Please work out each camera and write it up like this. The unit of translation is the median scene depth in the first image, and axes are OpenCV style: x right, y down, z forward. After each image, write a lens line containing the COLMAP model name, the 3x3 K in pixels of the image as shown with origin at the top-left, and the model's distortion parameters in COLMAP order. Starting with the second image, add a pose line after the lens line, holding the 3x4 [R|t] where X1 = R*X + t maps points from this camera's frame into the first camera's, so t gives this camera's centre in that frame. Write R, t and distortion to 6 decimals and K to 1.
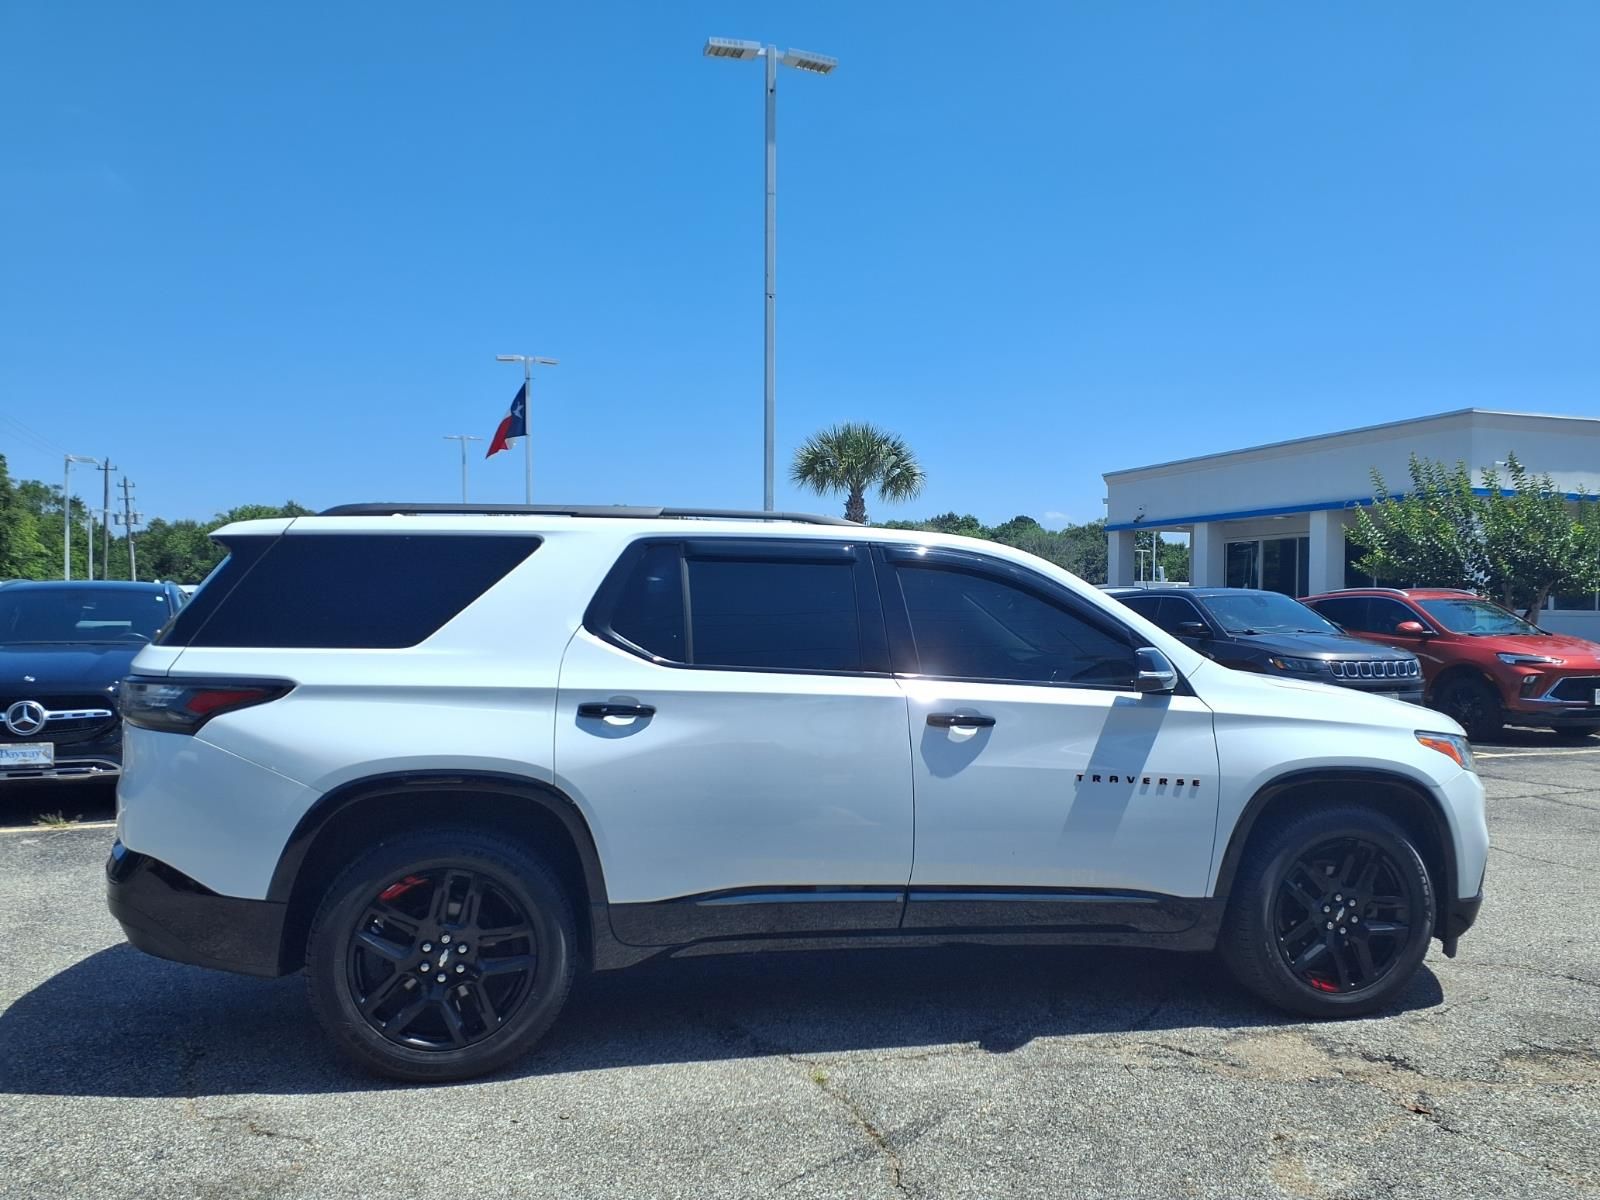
lens RADIAL K [[1306.8, 0, 795.7], [0, 1306.8, 626.9], [0, 0, 1]] dist [0.010579, -0.002699]
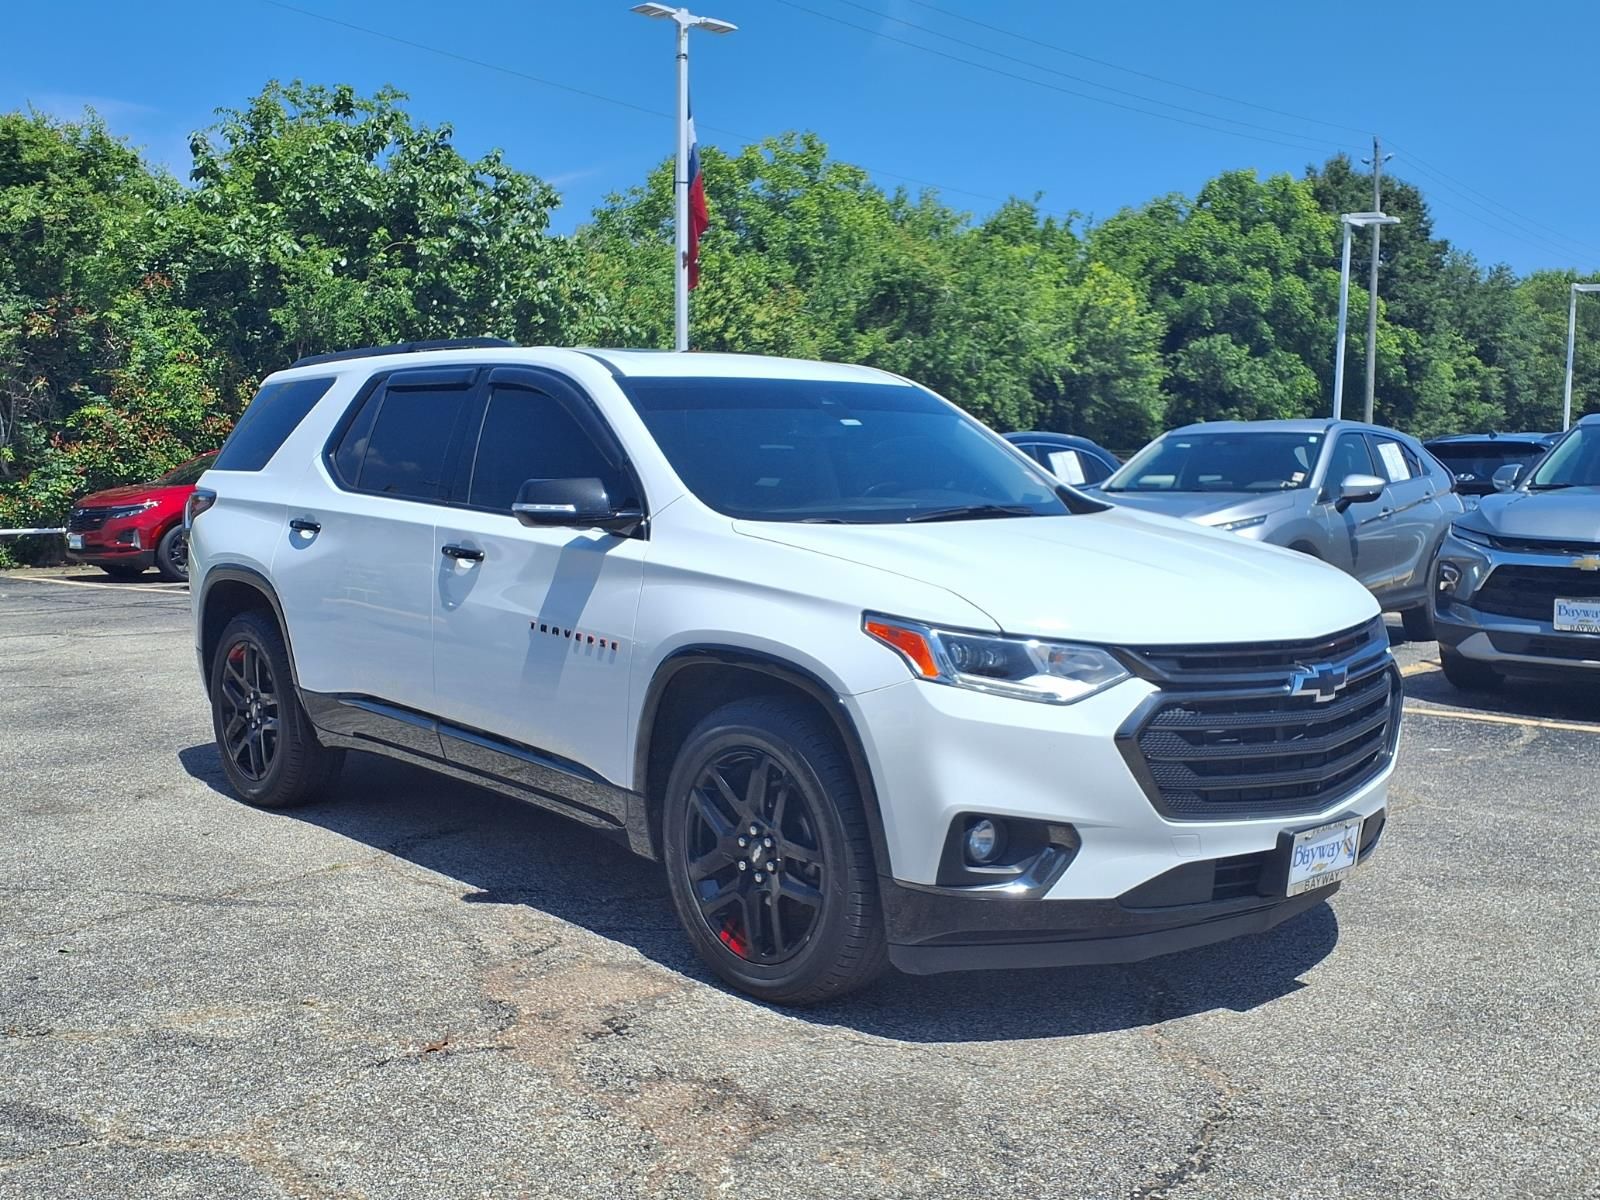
lens RADIAL K [[1630.6, 0, 800.0], [0, 1630.6, 600.0], [0, 0, 1]] dist [0.060432, -0.025740]
pose [[0.470535, 0.070467, -0.879563, 1.293279], [-0.007612, 0.997093, 0.075811, 0.013815], [0.882349, -0.028977, 0.469703, 0.650949]]
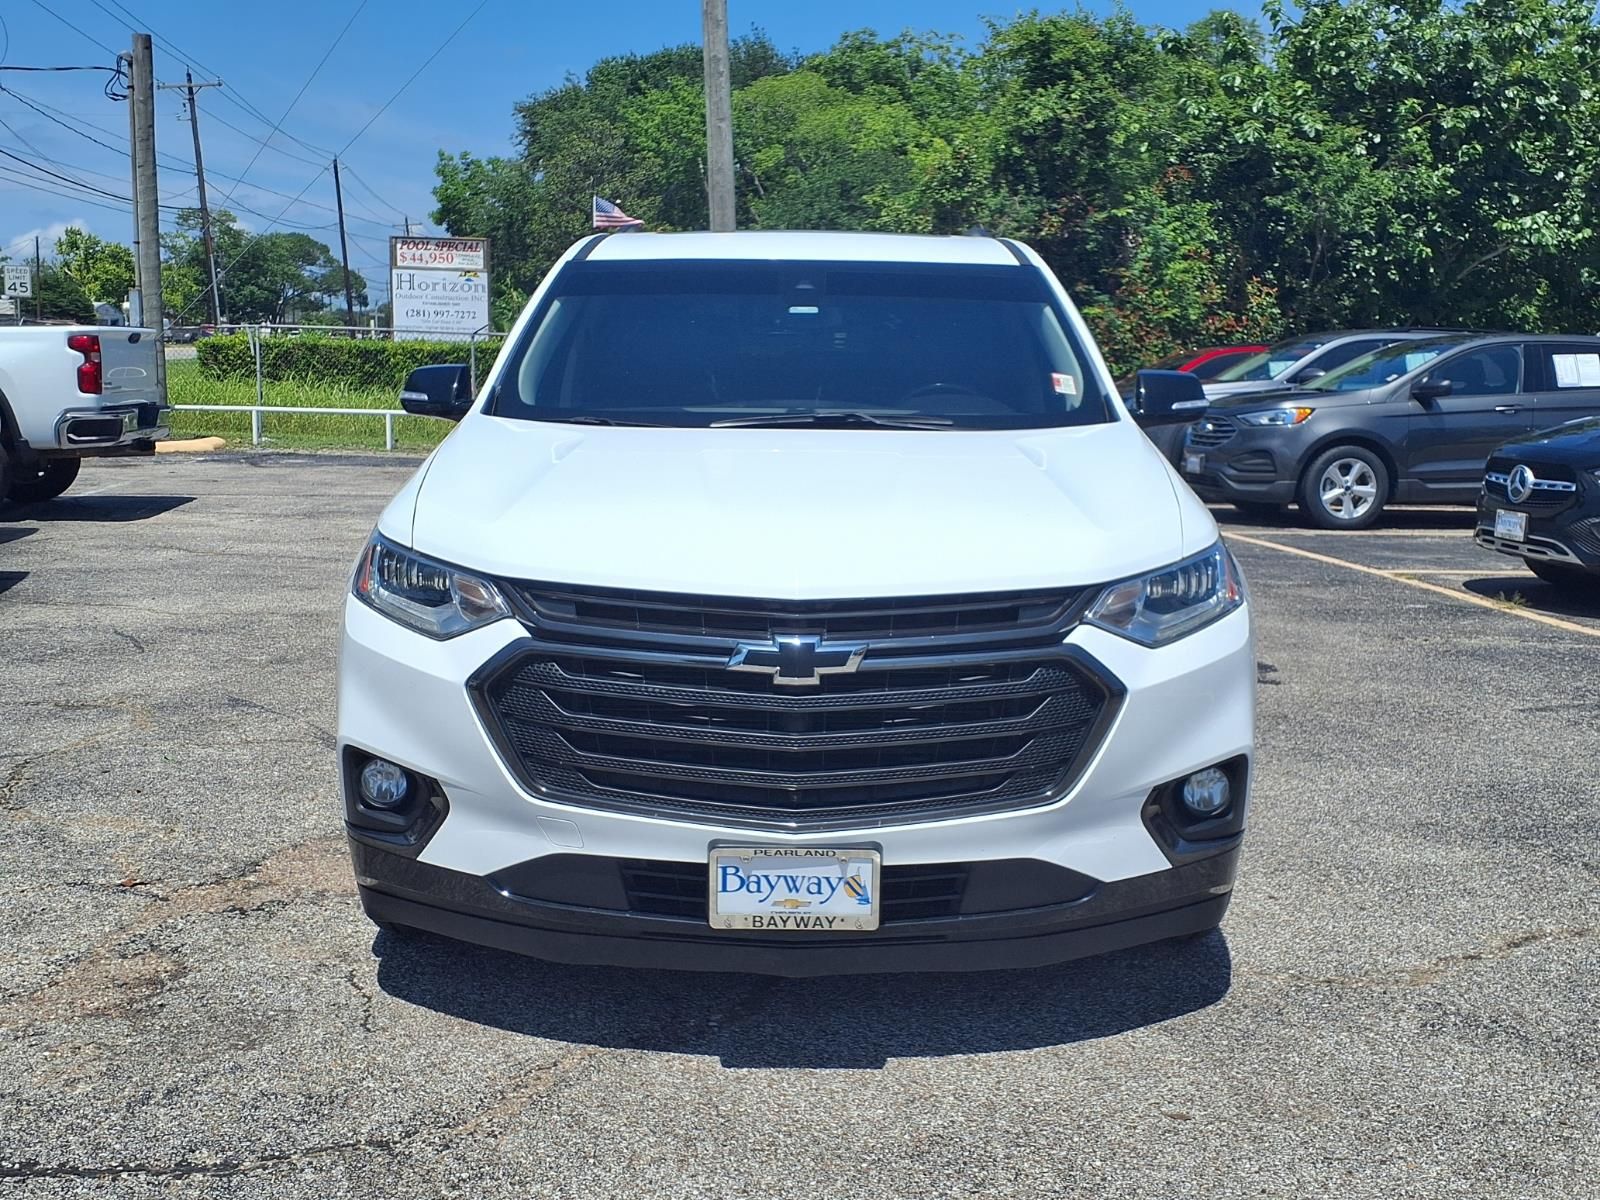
lens RADIAL K [[1770.5, 0, 773.6], [0, 1770.5, 606.8], [0, 0, 1]] dist [0.033398, -0.039582]
pose [[-0.232786, 0.128786, -0.963963, 1.333760], [-0.030856, 0.989716, 0.139678, 0.003336], [0.972038, 0.062259, -0.226418, 1.483597]]
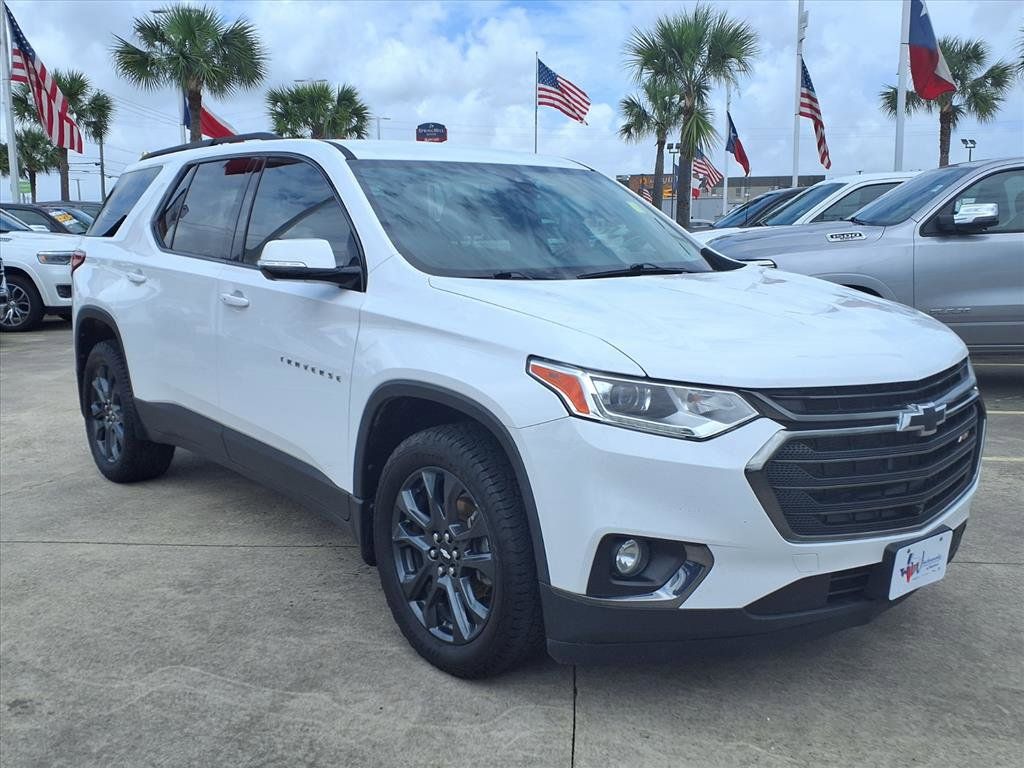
lens RADIAL K [[966.3, 0, 512.0], [0, 966.3, 384.0], [0, 0, 1]] dist [0.077336, -0.001732]
pose [[0.450450, 0.126519, -0.883791, 1.064806], [-0.010267, 0.990577, 0.136574, 0.021482], [0.892742, -0.052446, 0.447505, 0.816658]]
